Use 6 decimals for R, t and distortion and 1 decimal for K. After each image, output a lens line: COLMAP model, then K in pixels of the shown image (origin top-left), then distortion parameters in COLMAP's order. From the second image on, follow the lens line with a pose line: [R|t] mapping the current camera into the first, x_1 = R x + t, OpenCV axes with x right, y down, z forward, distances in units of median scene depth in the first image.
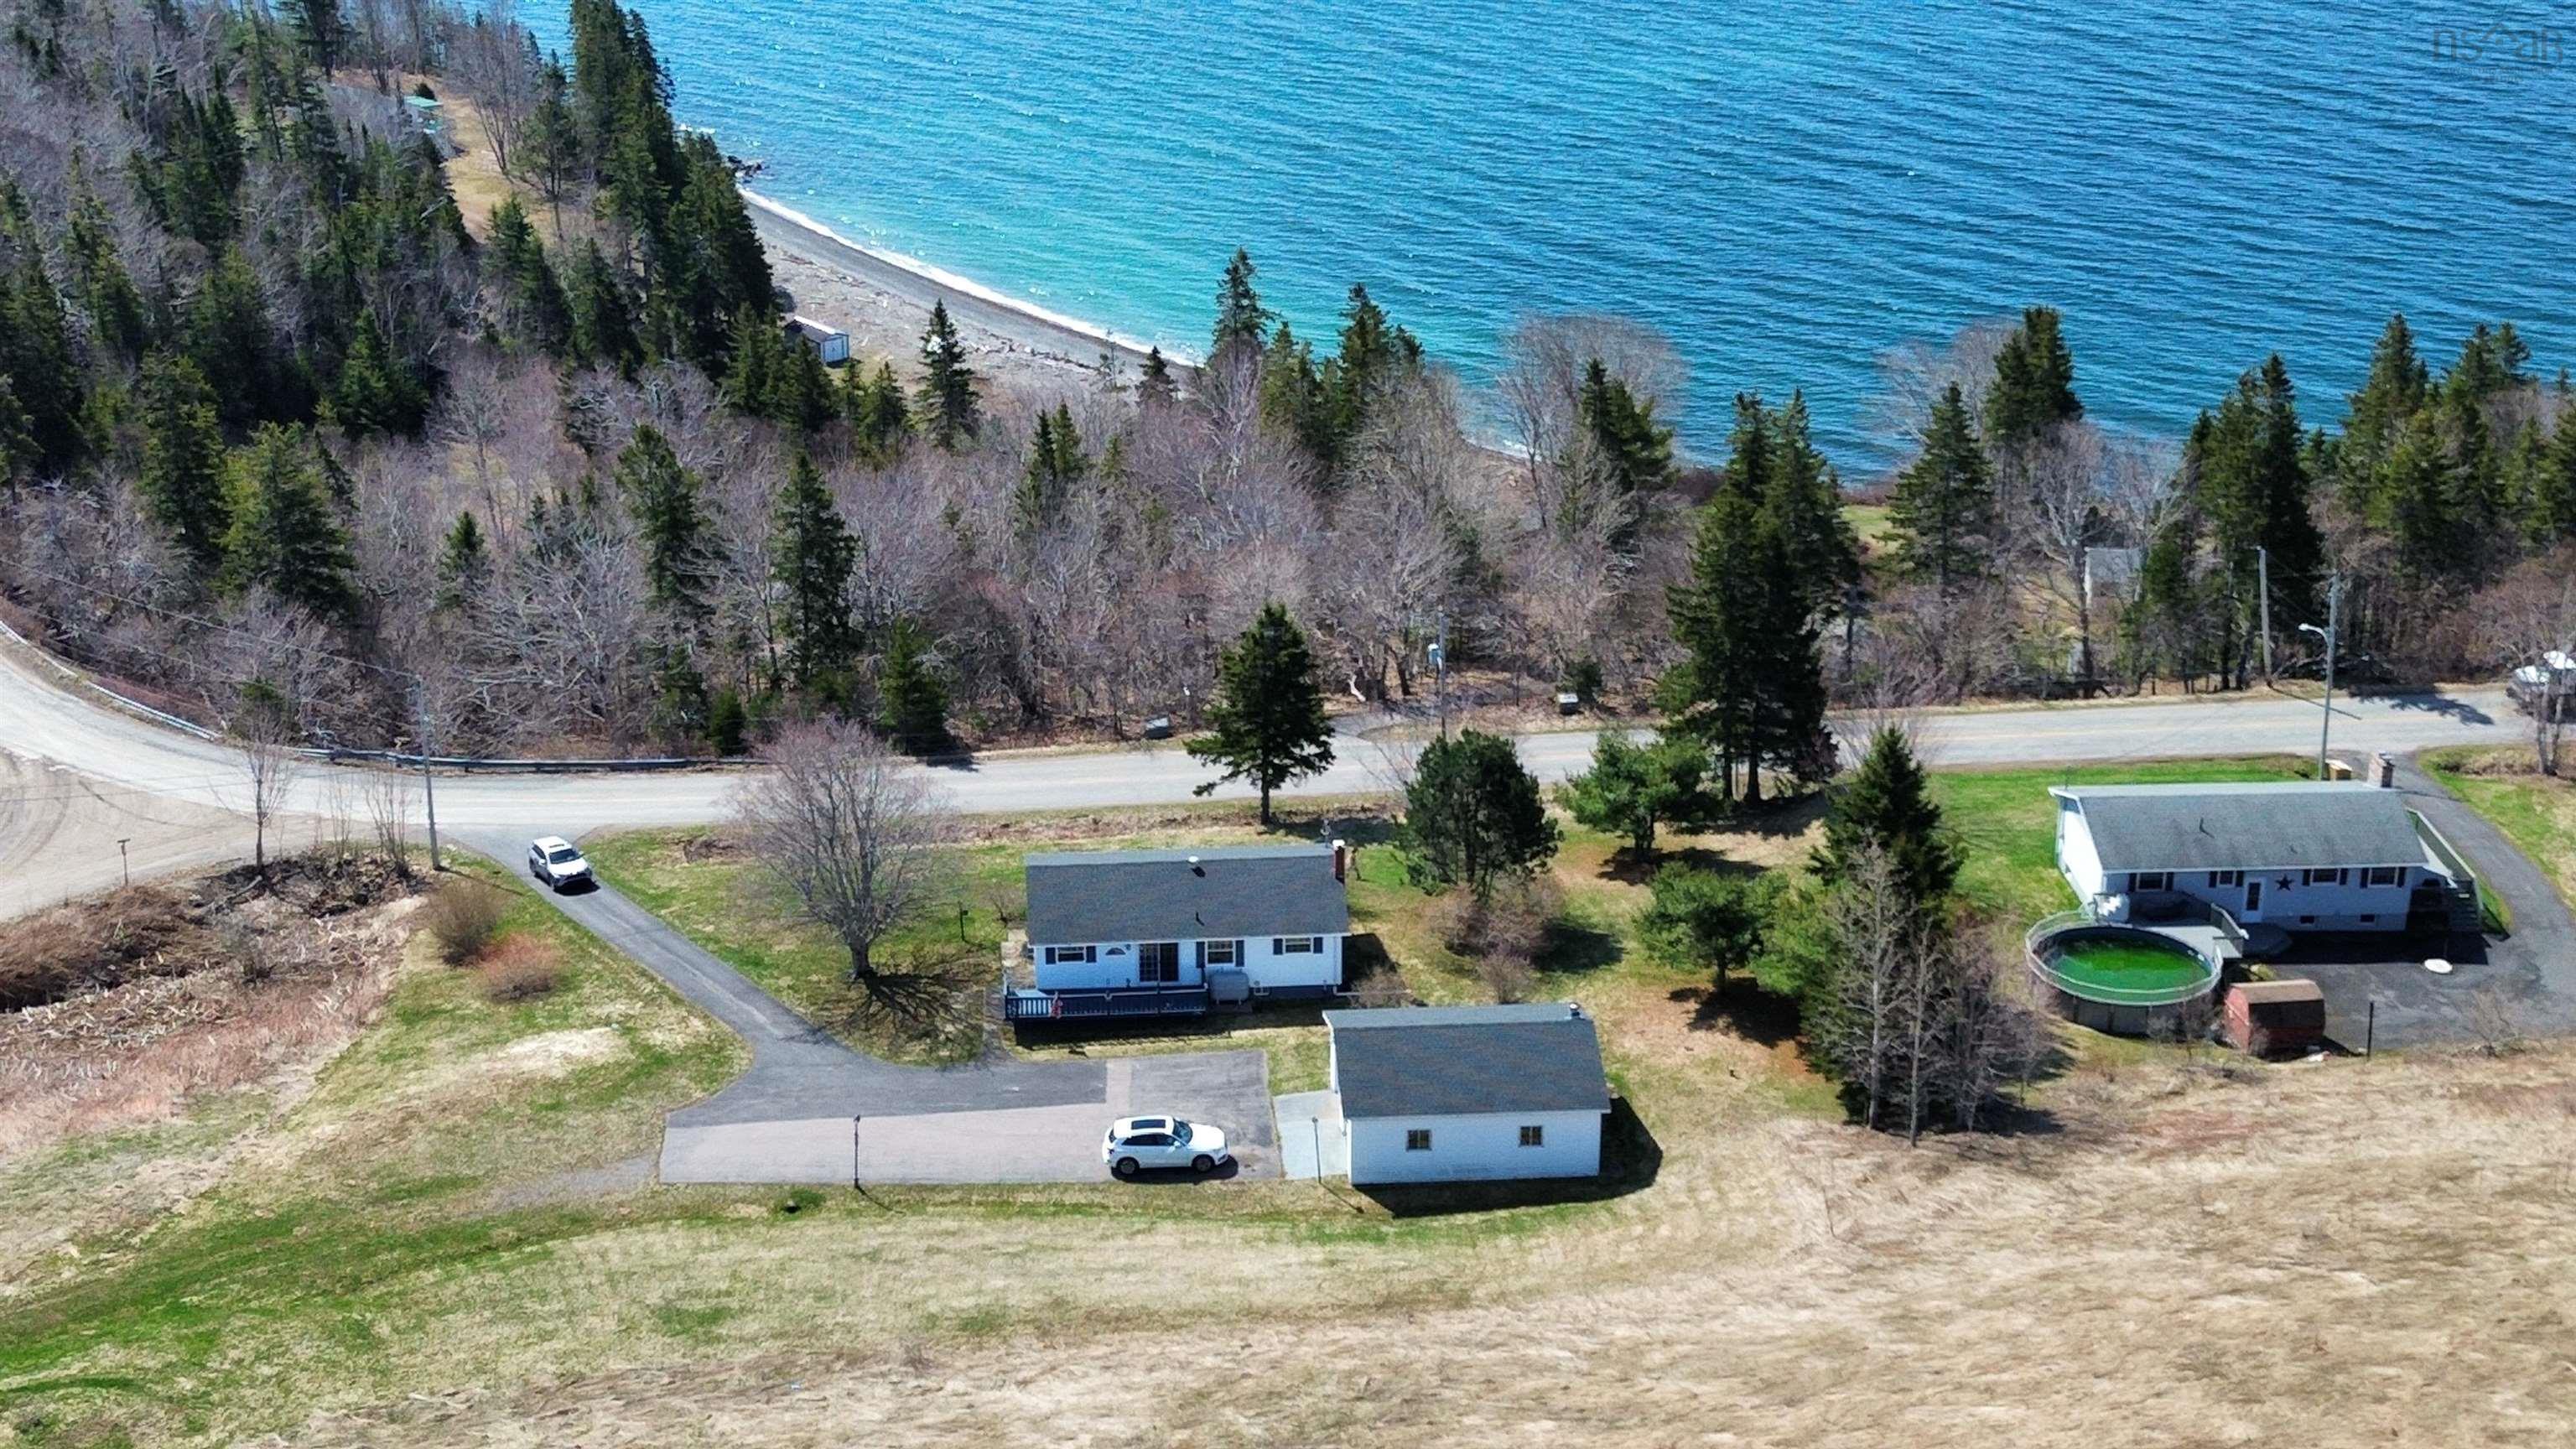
lens RADIAL K [[3612.5, 0, 1288.0], [0, 3612.5, 724.5], [0, 0, 1]] dist [0.167318, -0.599476]
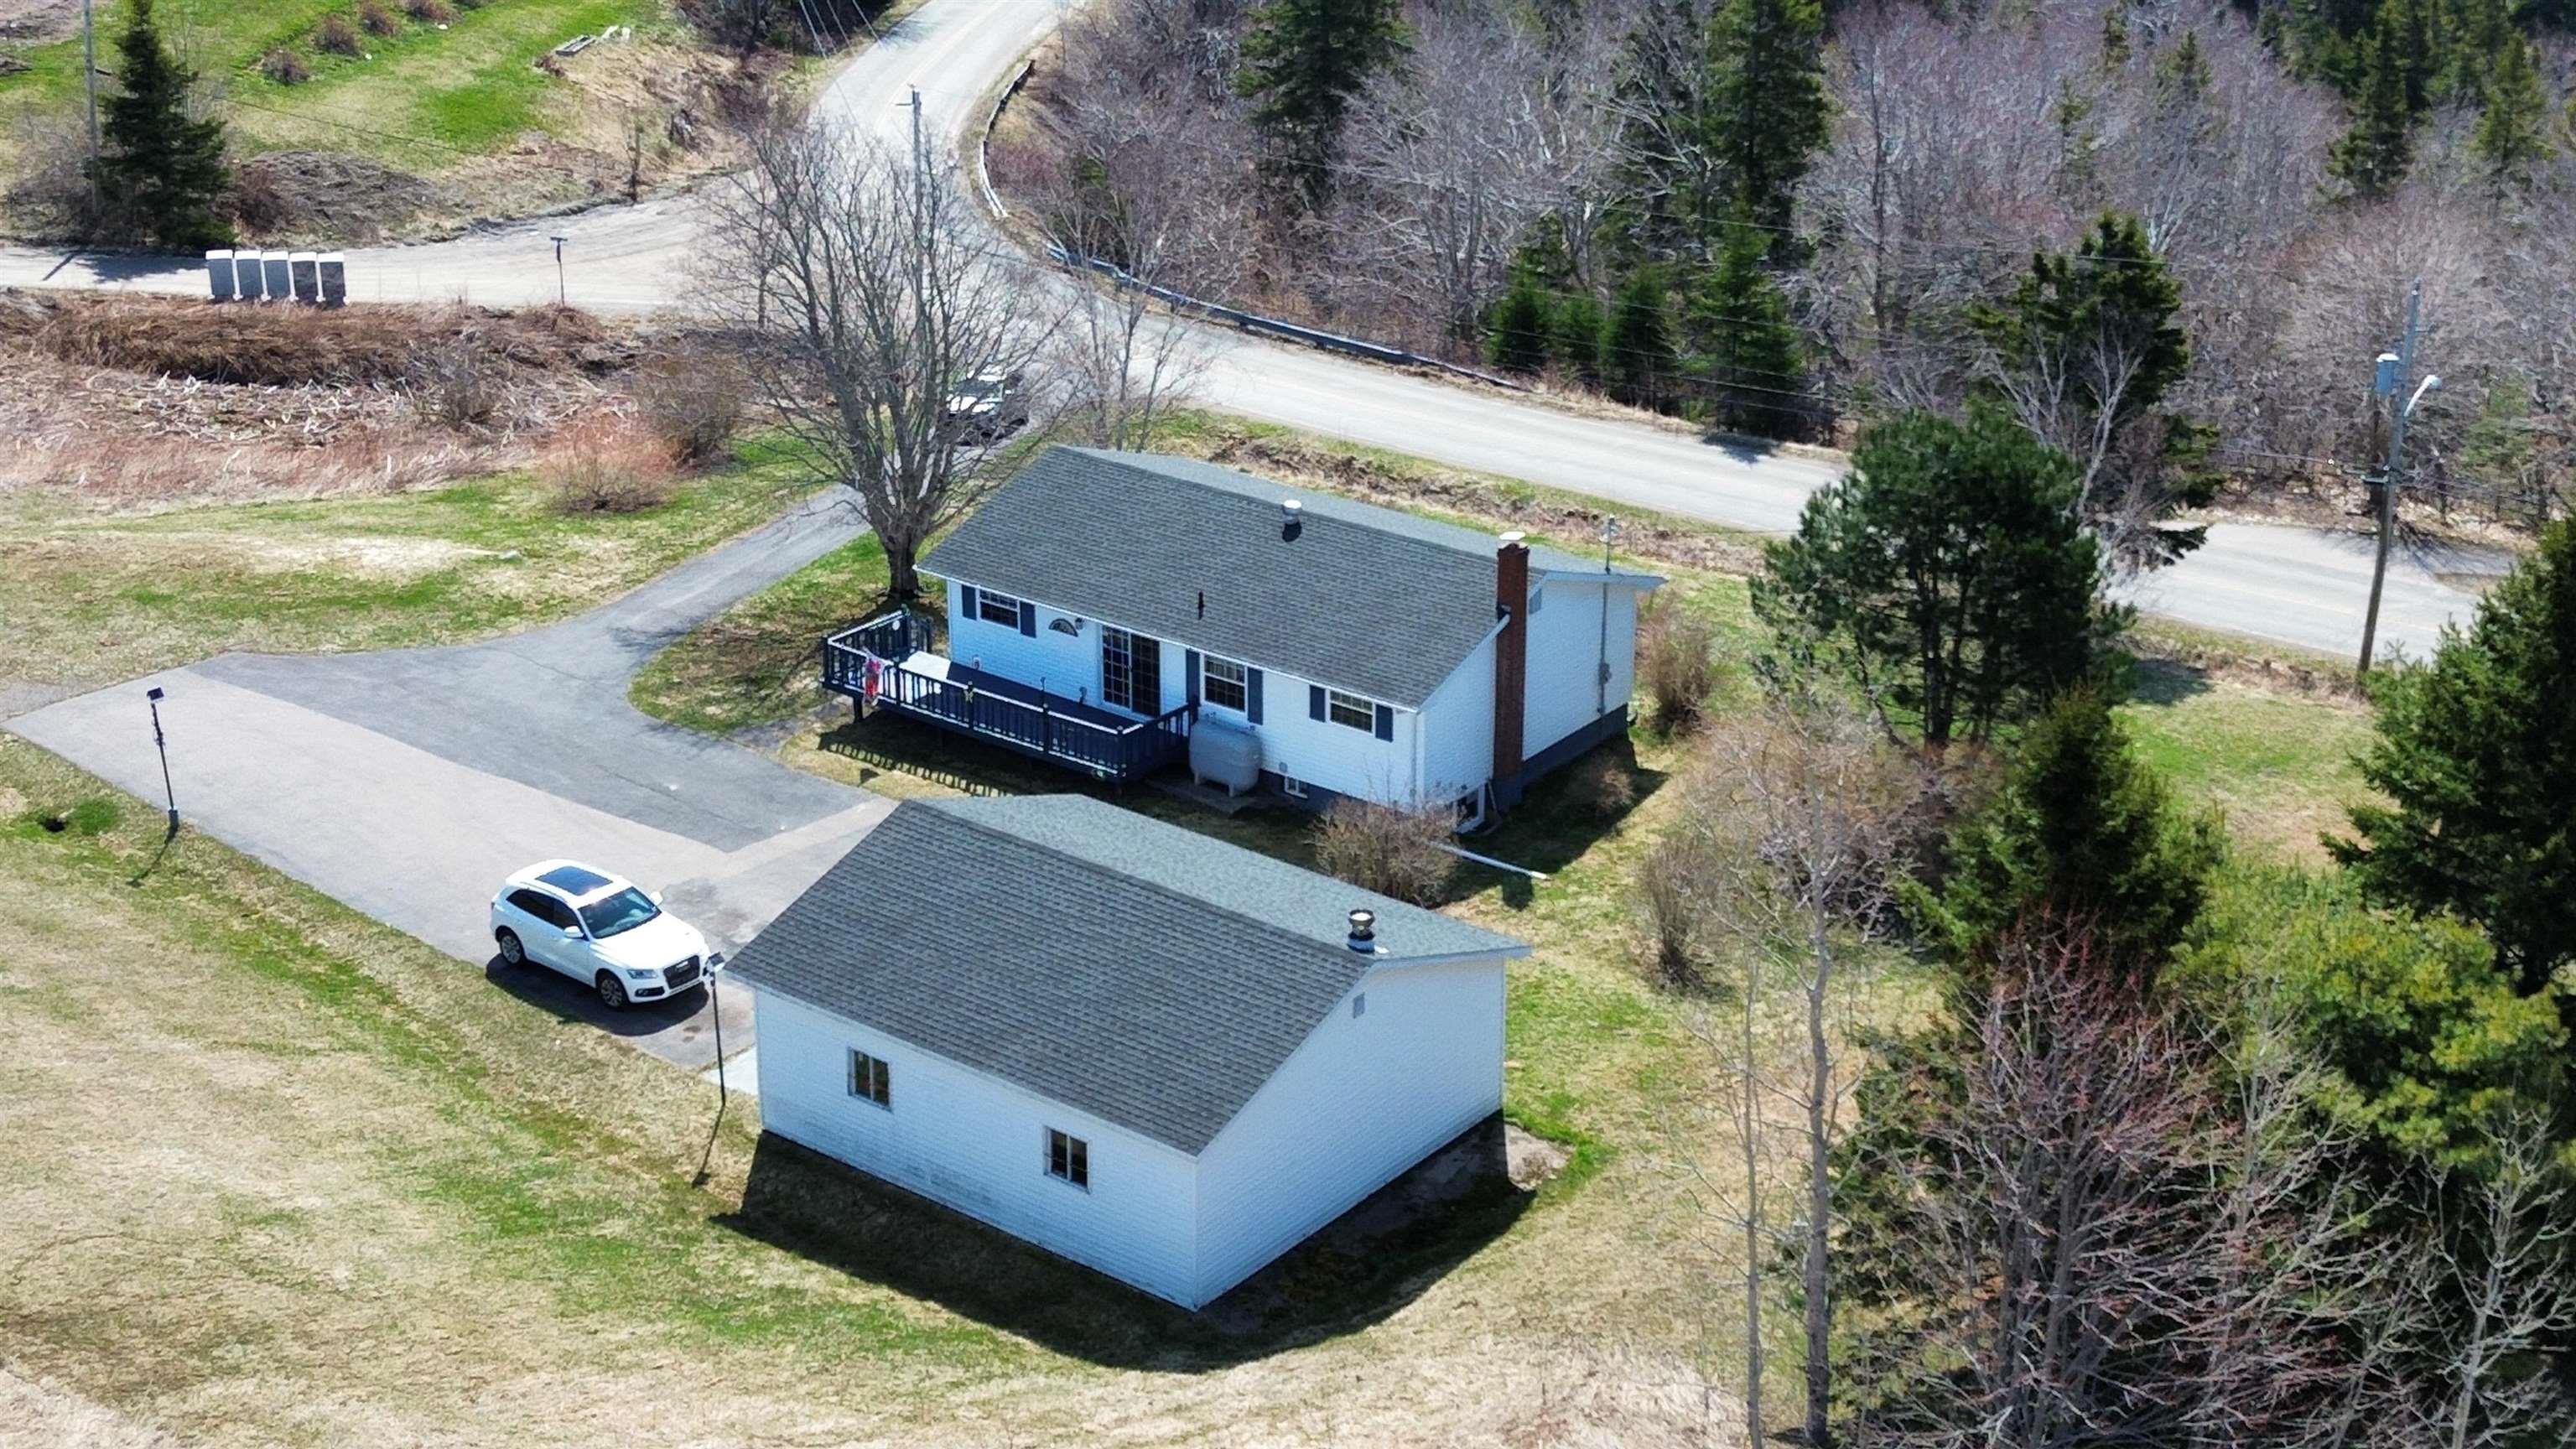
lens RADIAL K [[3612.5, 0, 1288.0], [0, 3612.5, 724.5], [0, 0, 1]] dist [0.167318, -0.599476]
pose [[0.754200, 0.266506, -0.600131, 0.246085], [-0.255781, 0.960982, 0.105306, 0.011621], [0.604780, 0.074080, 0.792940, 0.518582]]
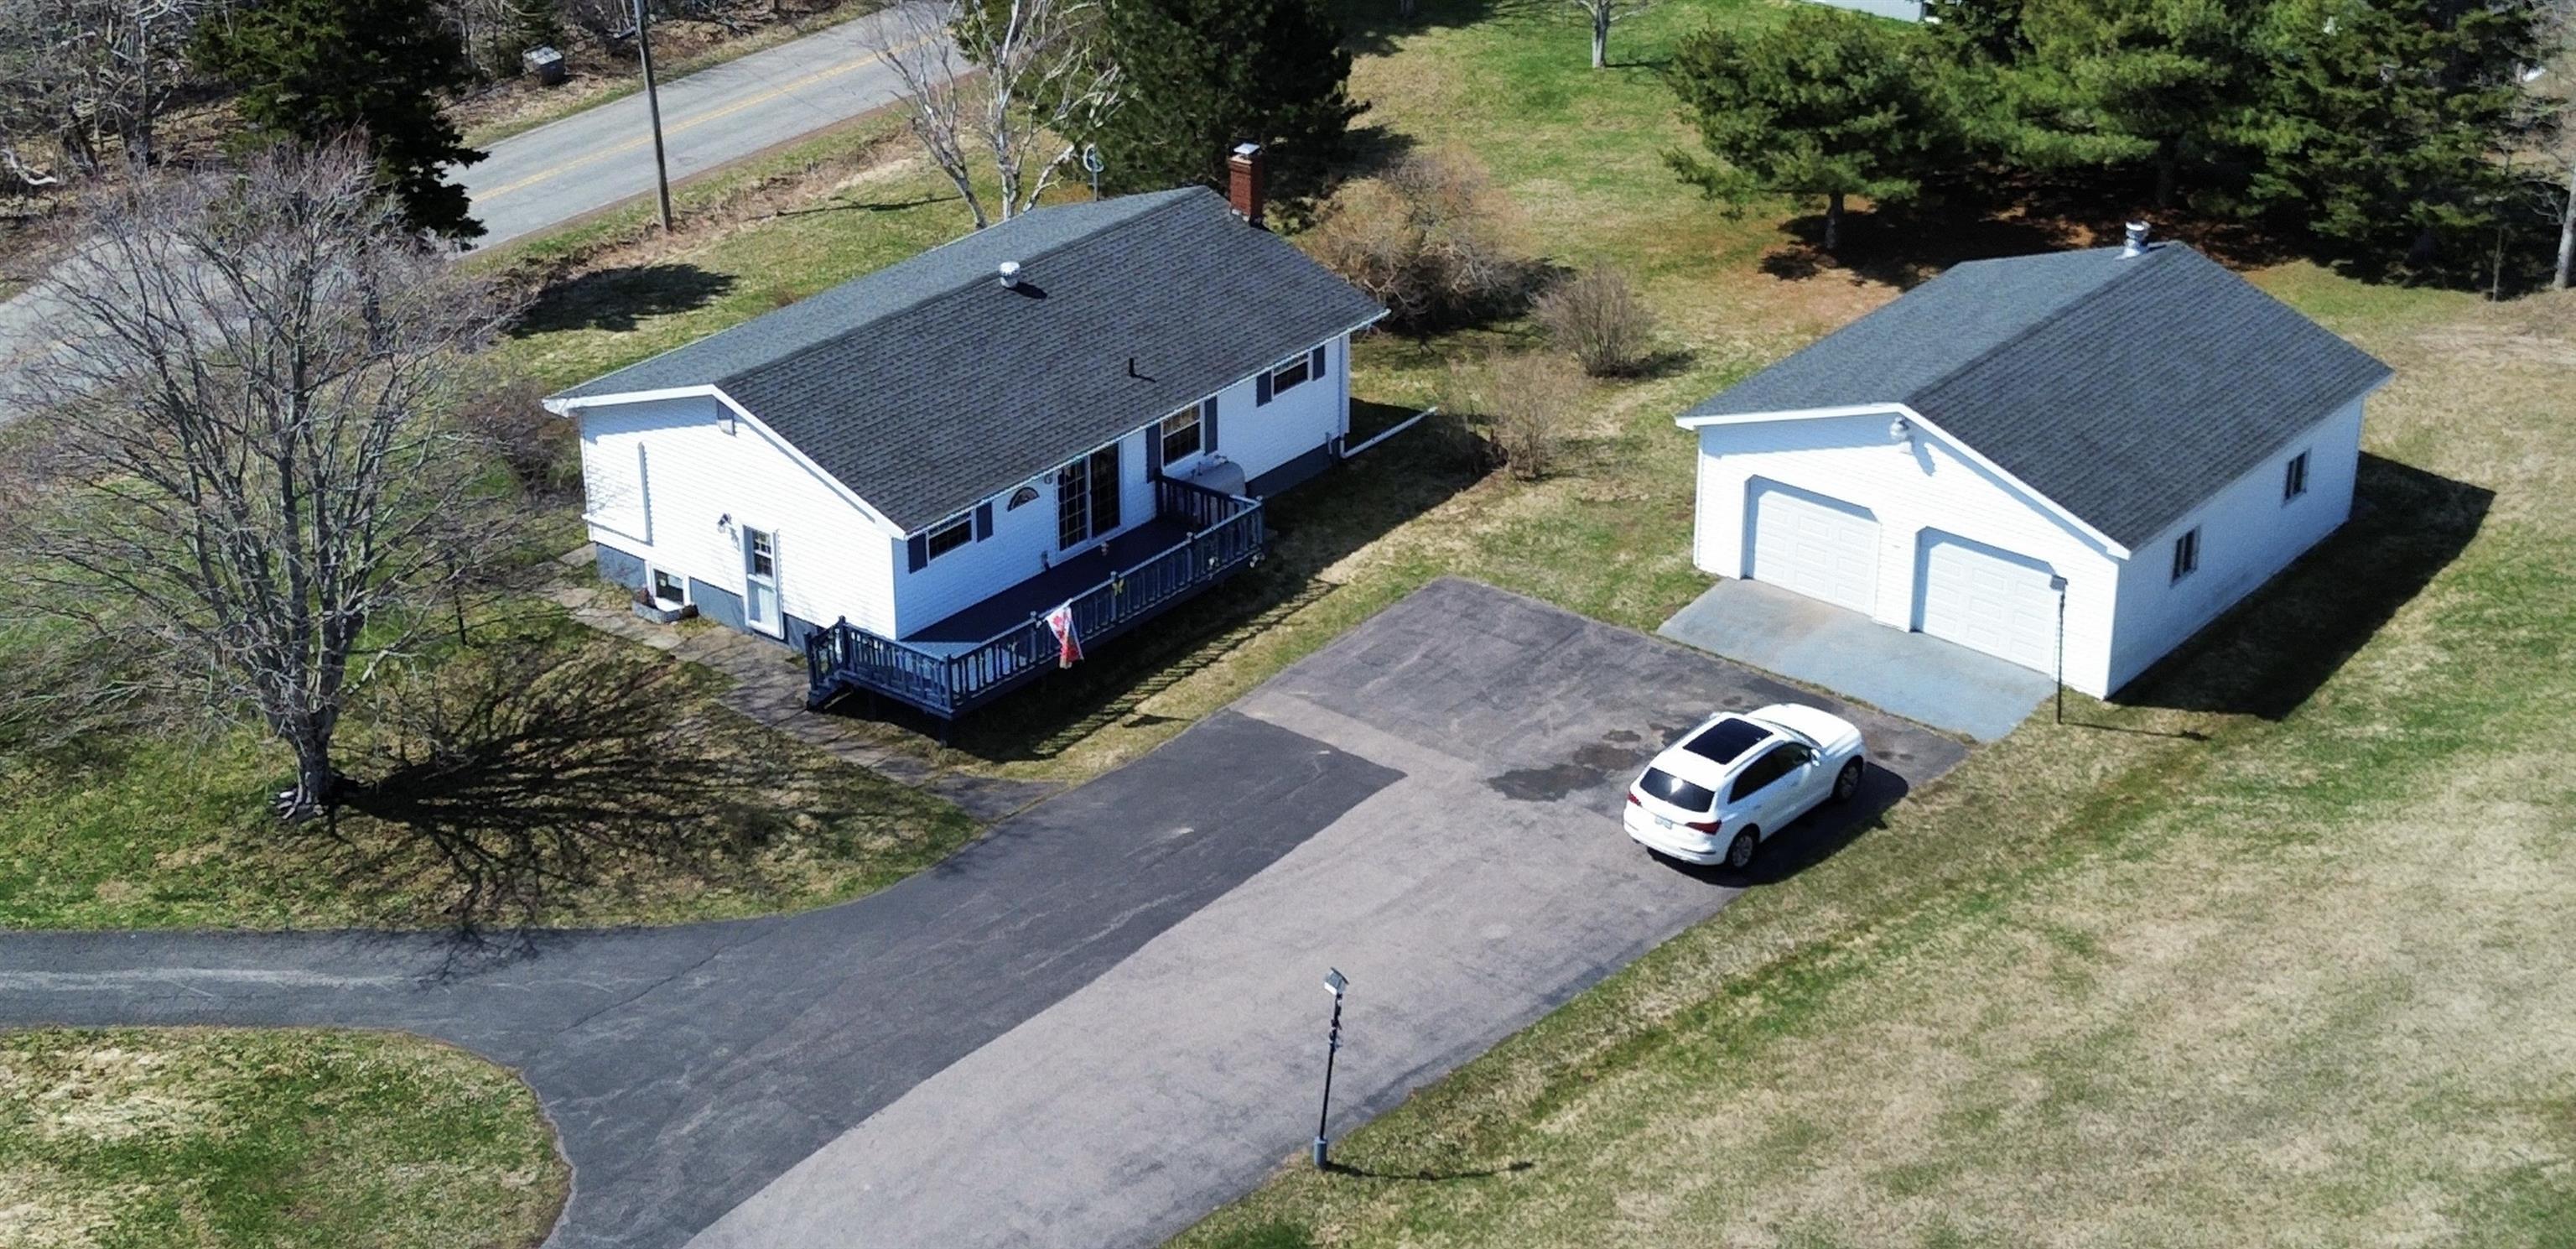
lens RADIAL K [[3453.0, 0, 1288.0], [0, 3453.0, 624.5], [0, 0, 1]] dist [0.028793, 0.017353]
pose [[0.694155, -0.325741, 0.641905, -0.254982], [0.265440, 0.944741, 0.192371, 0.004148], [-0.669097, 0.036852, 0.742261, 0.566072]]
